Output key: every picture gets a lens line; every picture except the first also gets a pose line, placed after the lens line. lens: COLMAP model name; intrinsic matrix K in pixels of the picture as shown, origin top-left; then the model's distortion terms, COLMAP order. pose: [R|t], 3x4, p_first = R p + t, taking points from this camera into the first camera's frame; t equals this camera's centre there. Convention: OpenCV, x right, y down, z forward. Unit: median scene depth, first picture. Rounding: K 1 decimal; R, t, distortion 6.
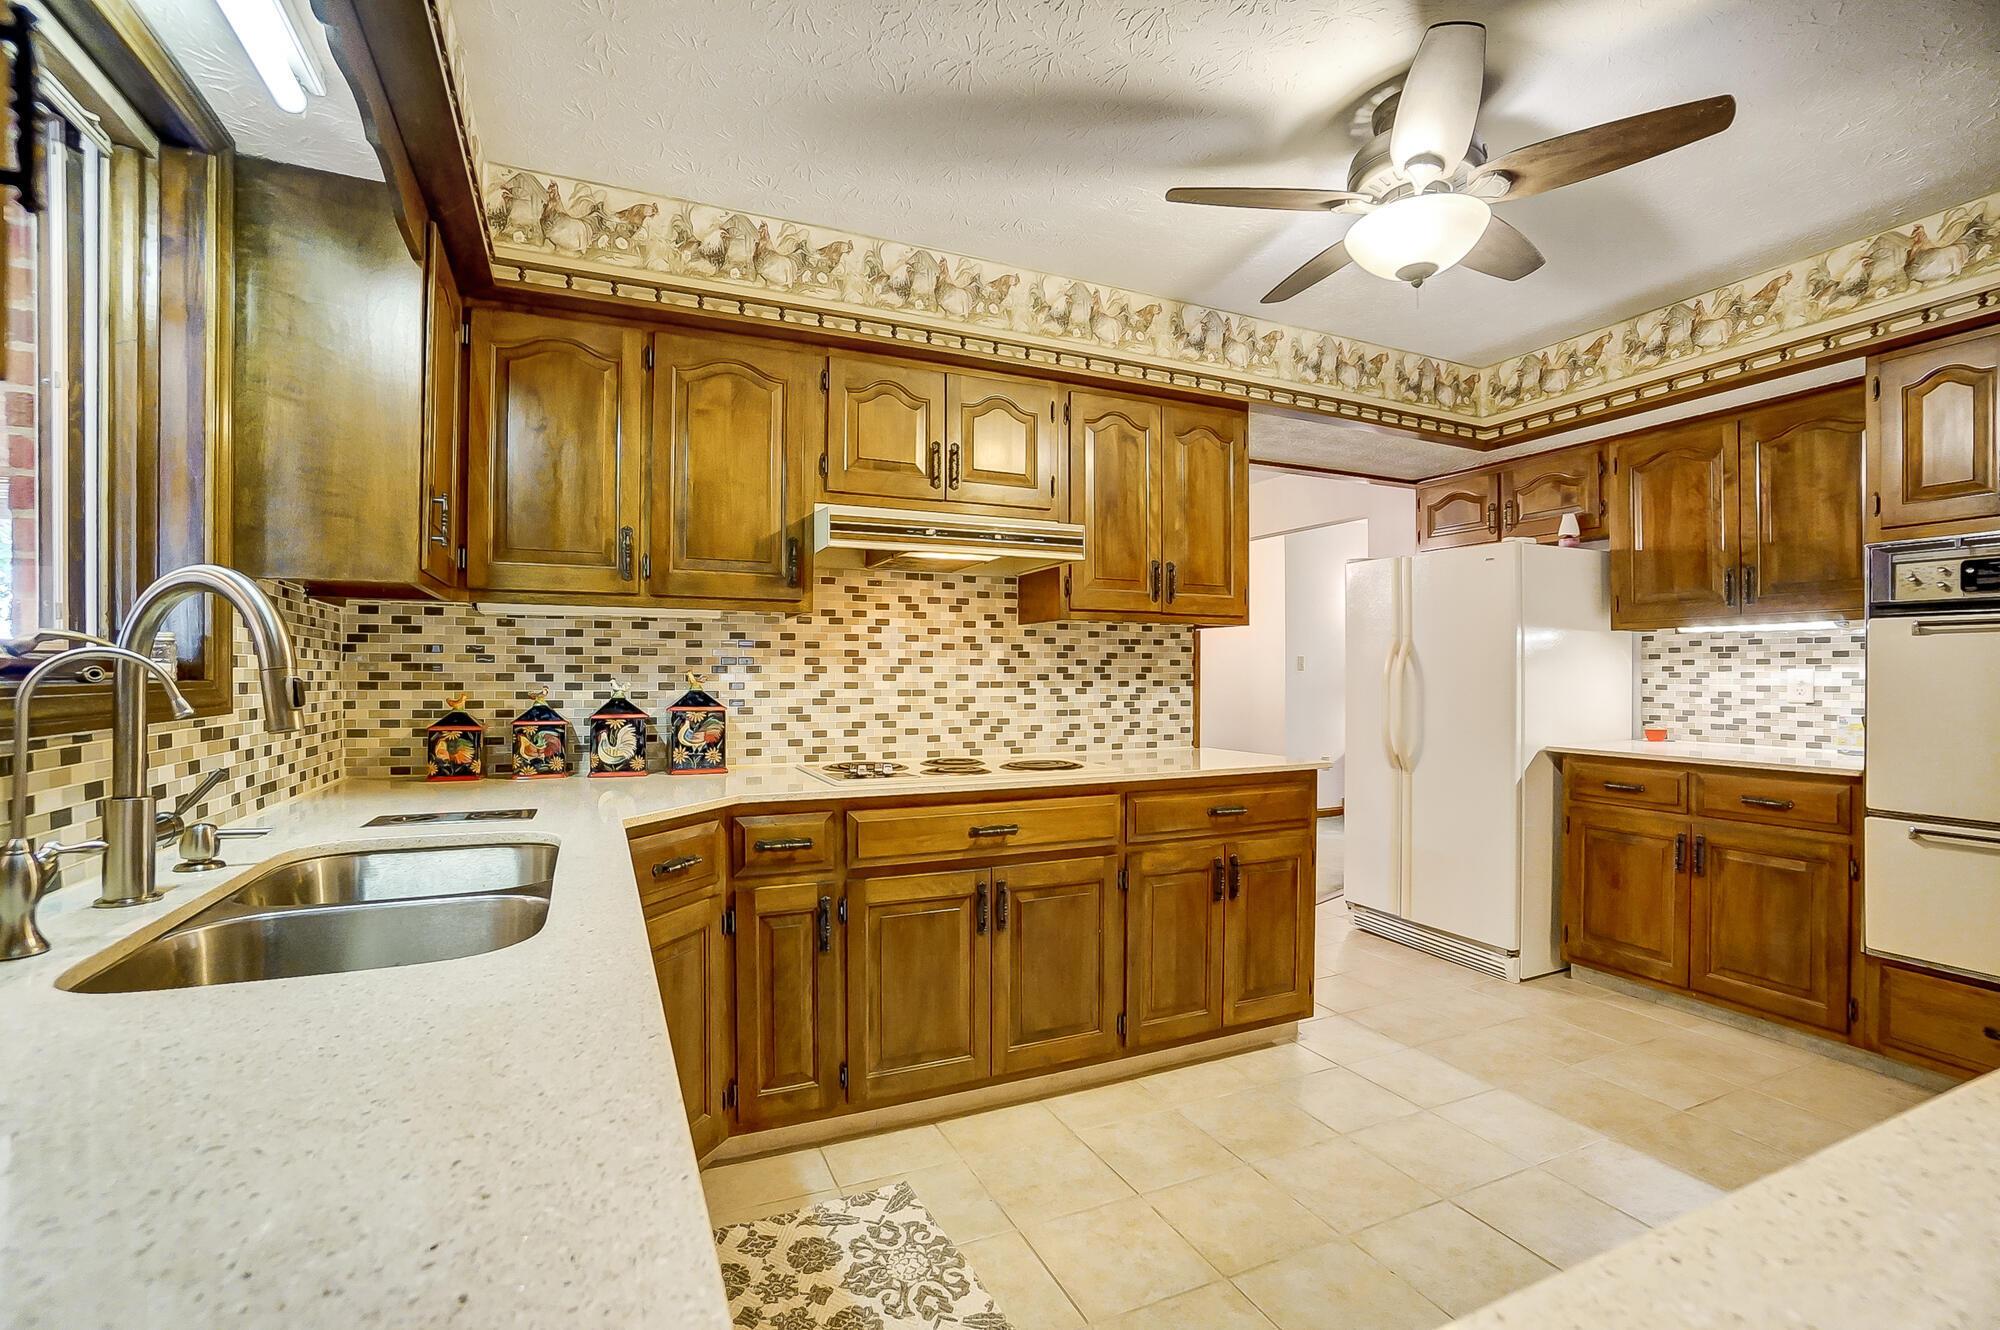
lens RADIAL K [[886.9, 0, 991.5], [0, 886.9, 678.5], [0, 0, 1]] dist [-0.048103, 0.005638]
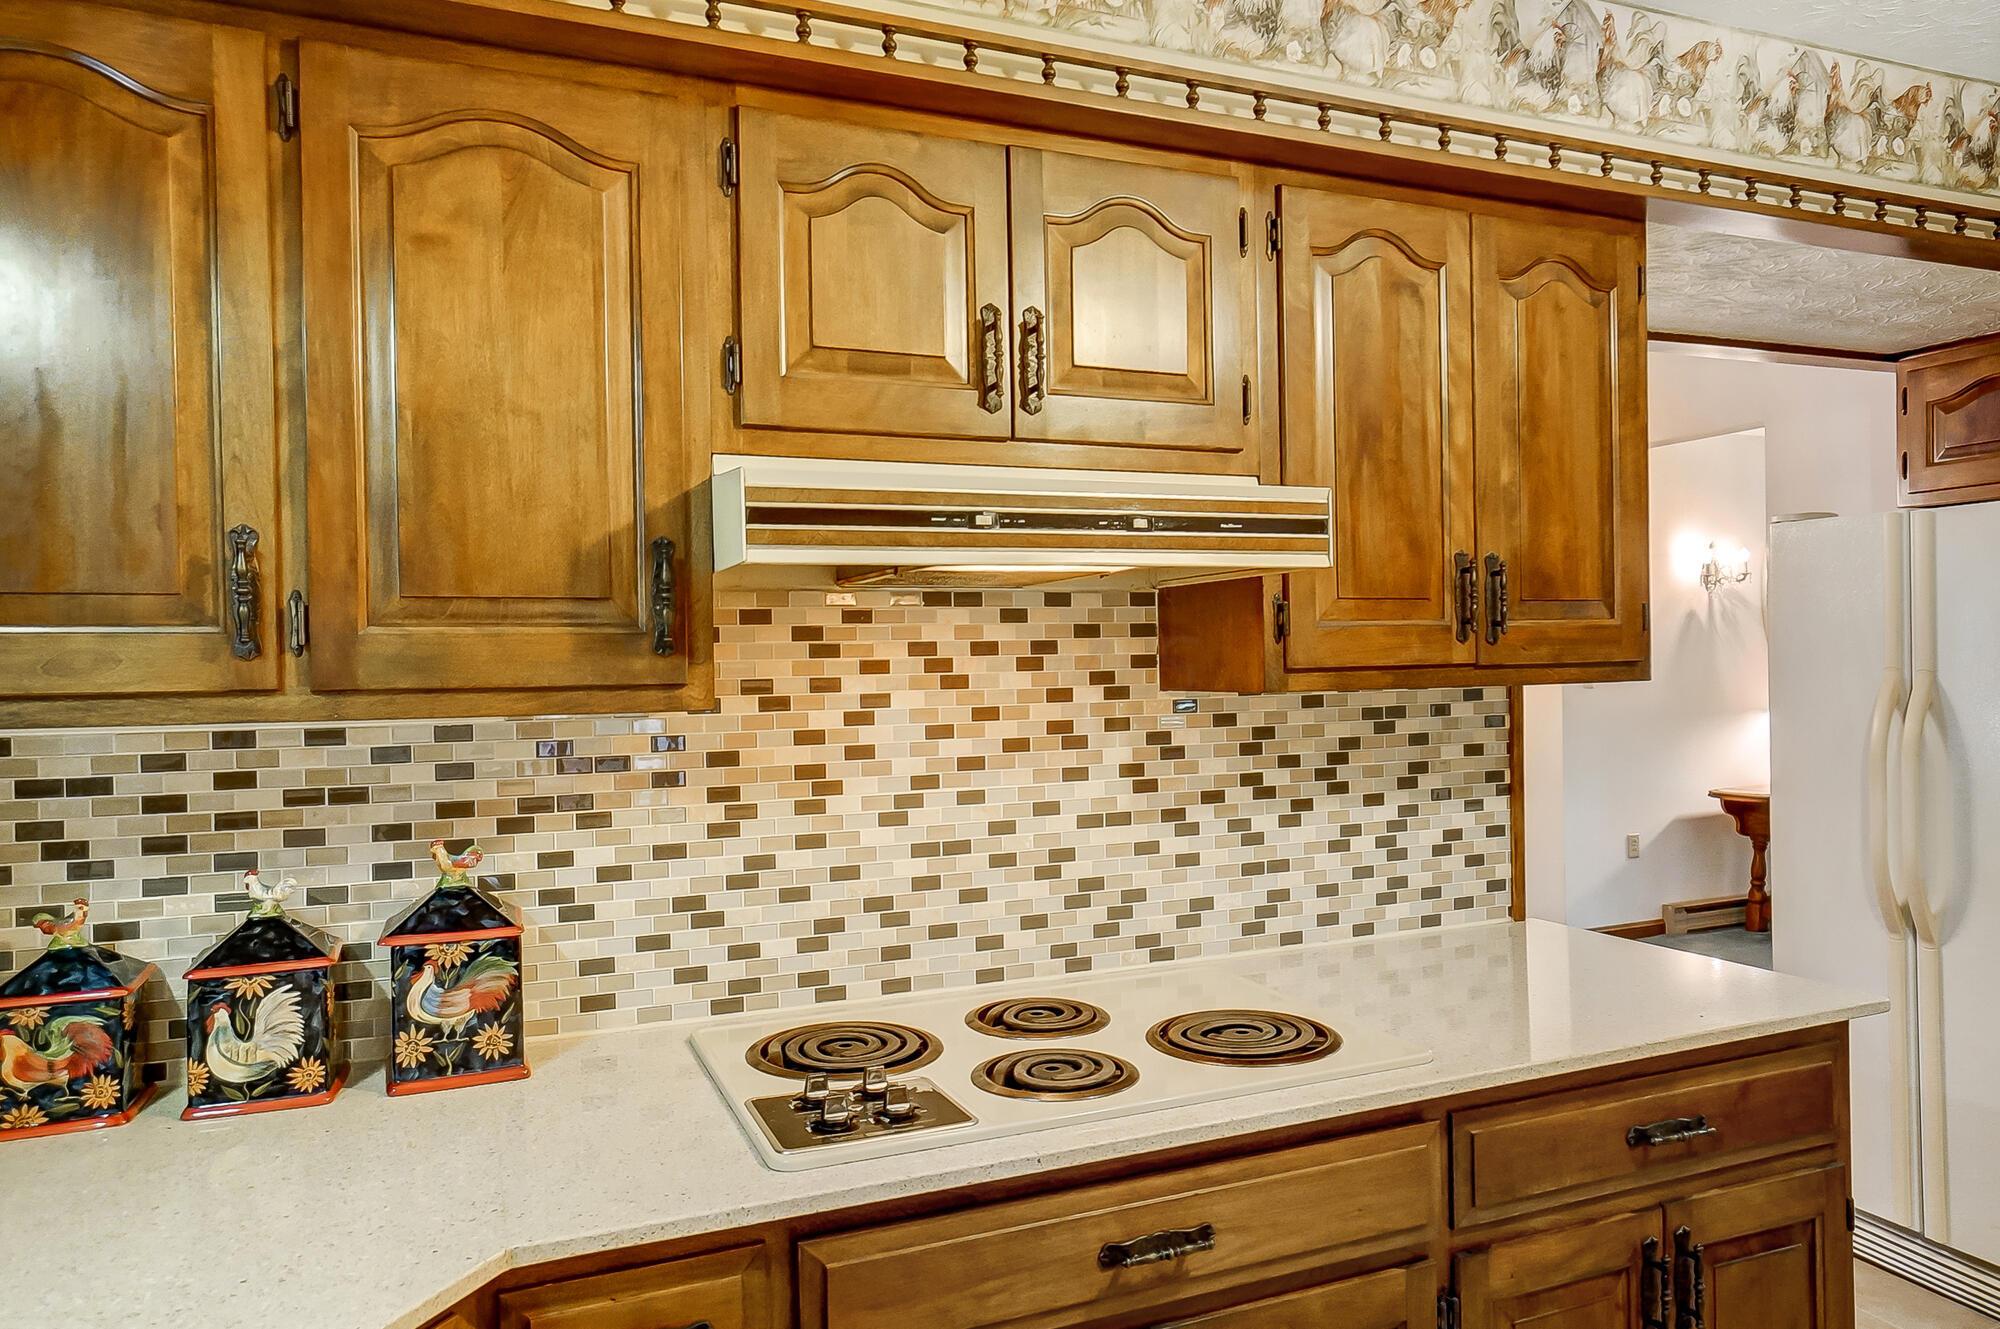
lens RADIAL K [[1307.5, 0, 1002.5], [0, 1307.5, 677.9], [0, 0, 1]] dist [-0.000267, 0.018910]
pose [[0.999564, -0.018956, -0.022659, -0.042955], [0.019177, 0.999770, 0.009582, -0.084489], [0.022473, -0.010012, 0.999697, 0.332729]]
